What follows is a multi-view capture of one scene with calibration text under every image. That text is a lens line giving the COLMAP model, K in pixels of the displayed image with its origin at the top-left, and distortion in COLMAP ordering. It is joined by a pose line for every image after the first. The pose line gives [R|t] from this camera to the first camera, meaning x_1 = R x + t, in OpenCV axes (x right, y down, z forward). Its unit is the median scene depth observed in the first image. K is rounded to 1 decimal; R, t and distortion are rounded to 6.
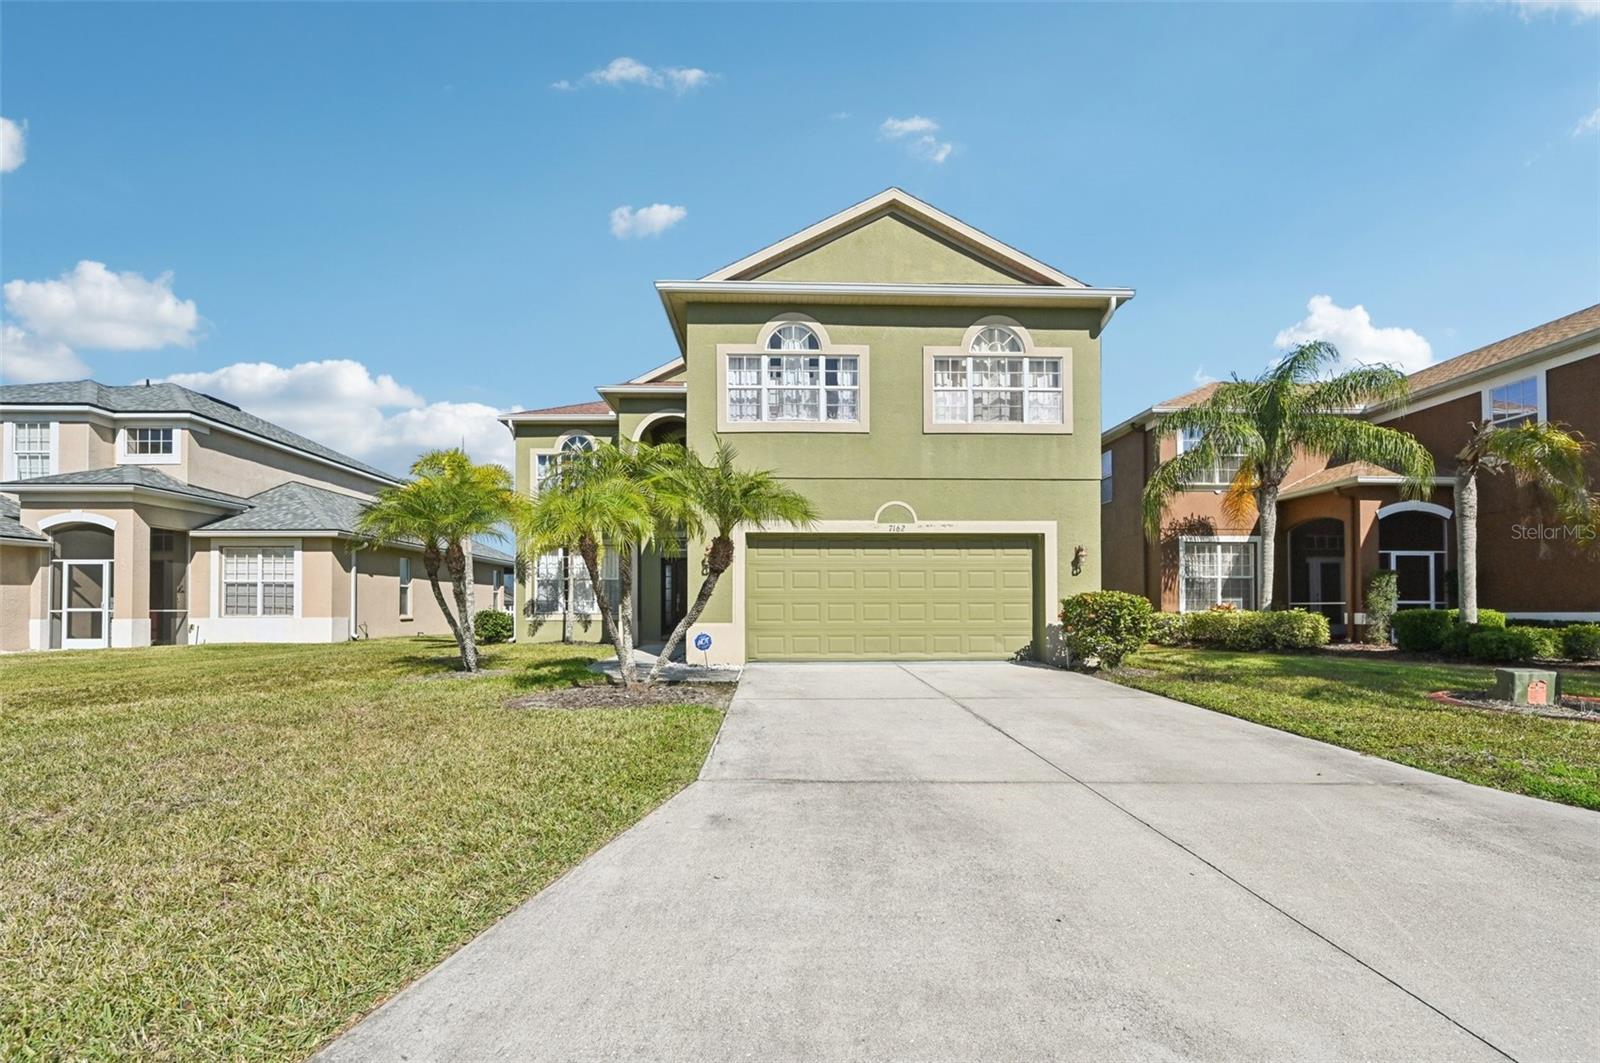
lens RADIAL K [[628.7, 0, 800.0], [0, 628.7, 531.5], [0, 0, 1]] dist [-0.000158, -0.000024]
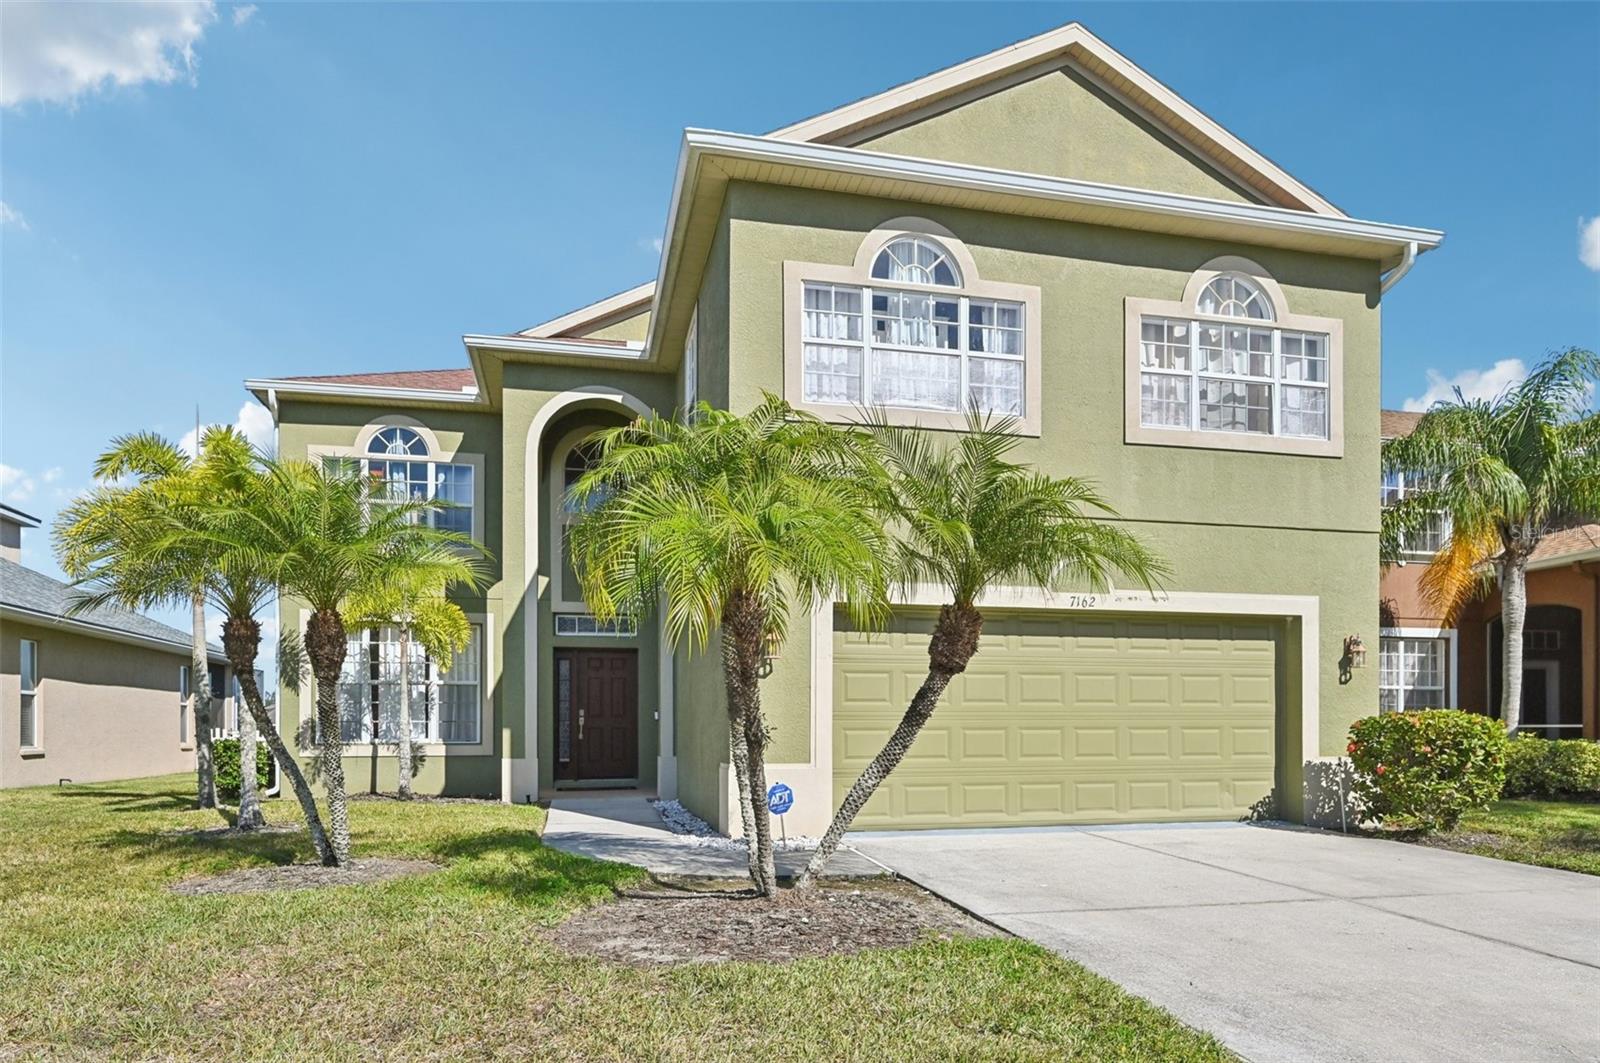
lens RADIAL K [[957.4, 0, 831.7], [0, 957.4, 633.1], [0, 0, 1]] dist [-0.001167, -0.001394]
pose [[0.981674, 0.018332, 0.189687, -0.238996], [-0.022182, 0.999588, 0.018197, 0.013029], [-0.189275, -0.022071, 0.981676, 0.155023]]
